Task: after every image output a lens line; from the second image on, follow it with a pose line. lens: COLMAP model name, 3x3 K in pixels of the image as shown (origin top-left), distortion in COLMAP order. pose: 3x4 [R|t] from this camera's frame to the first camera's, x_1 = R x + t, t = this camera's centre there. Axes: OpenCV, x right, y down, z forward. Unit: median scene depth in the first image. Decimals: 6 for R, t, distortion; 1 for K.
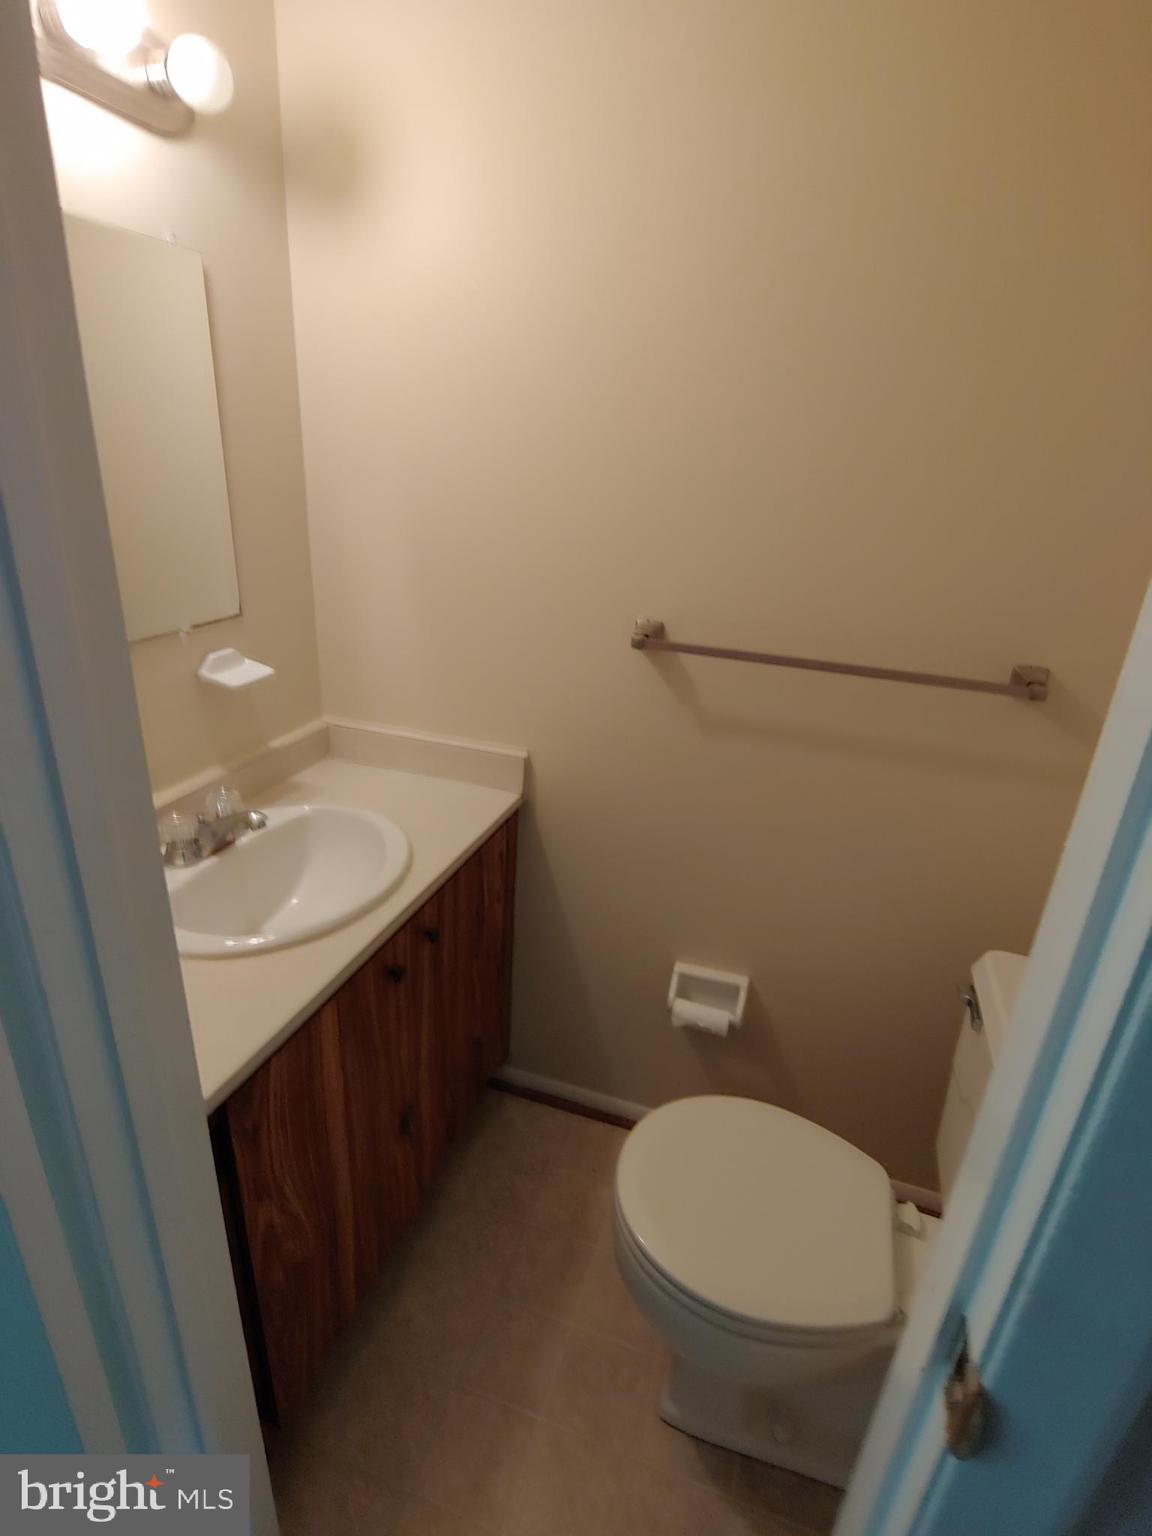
lens RADIAL K [[738.5, 0, 572.9], [0, 738.5, 767.0], [0, 0, 1]] dist [-0.016538, -0.000605]
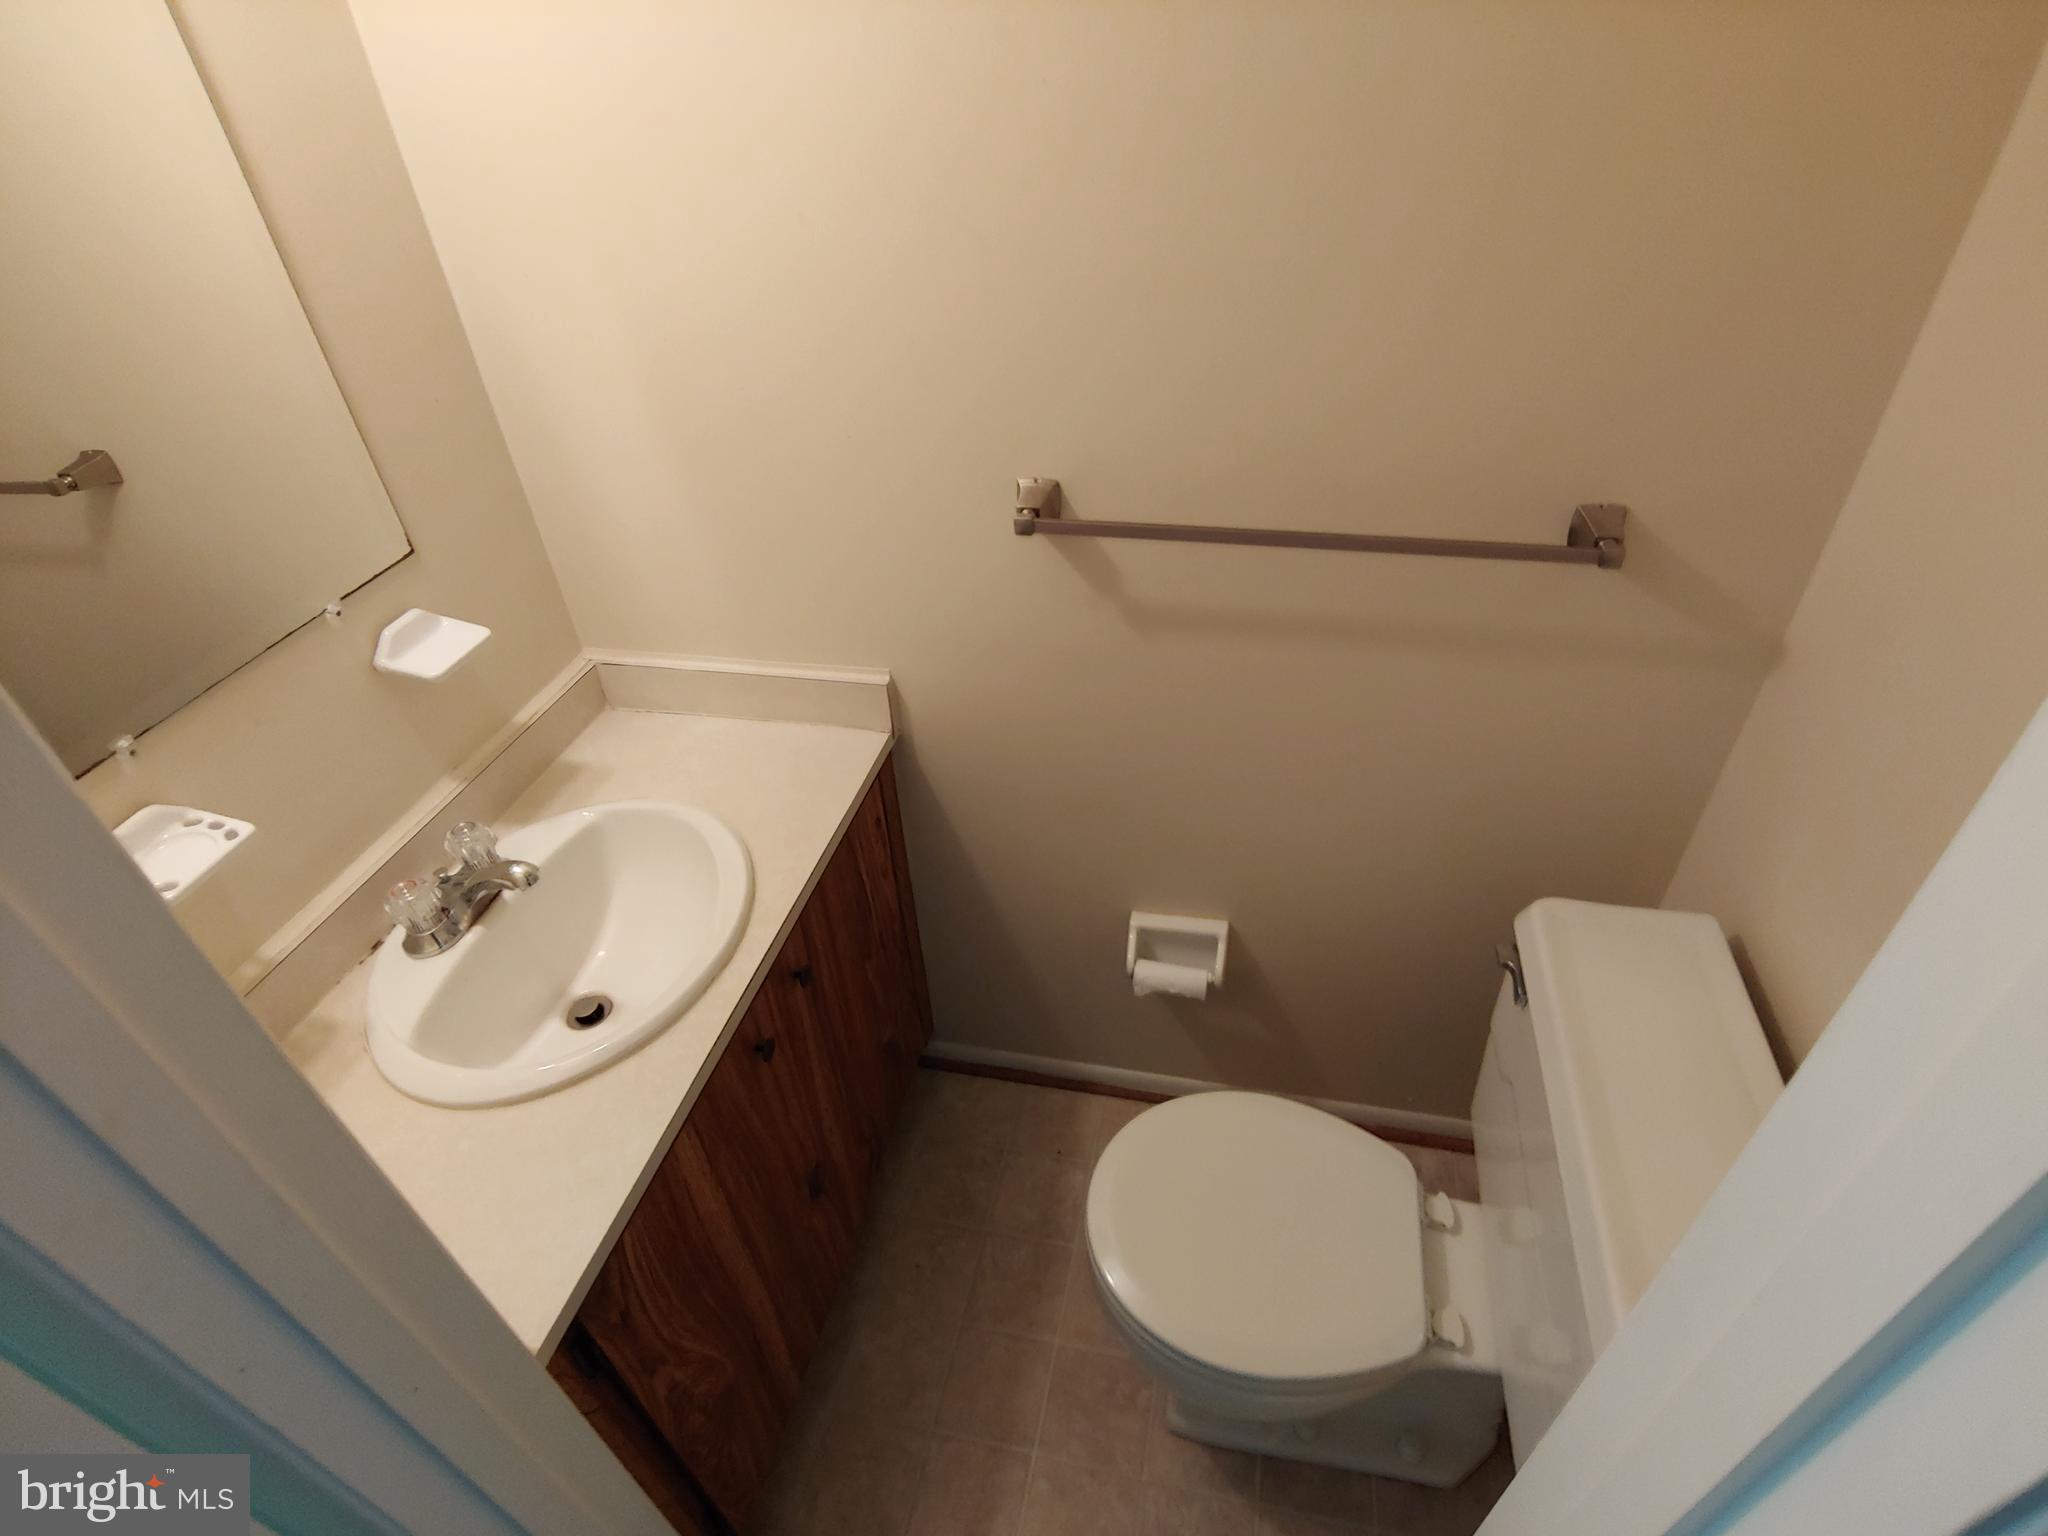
lens RADIAL K [[984.7, 0, 1033.2], [0, 984.7, 768.4], [0, 0, 1]] dist [-0.016538, -0.000605]
pose [[0.988863, -0.146063, 0.028551, 0.037777], [0.132329, 0.950704, 0.280448, -0.204953], [-0.068106, -0.273547, 0.959444, 0.088657]]
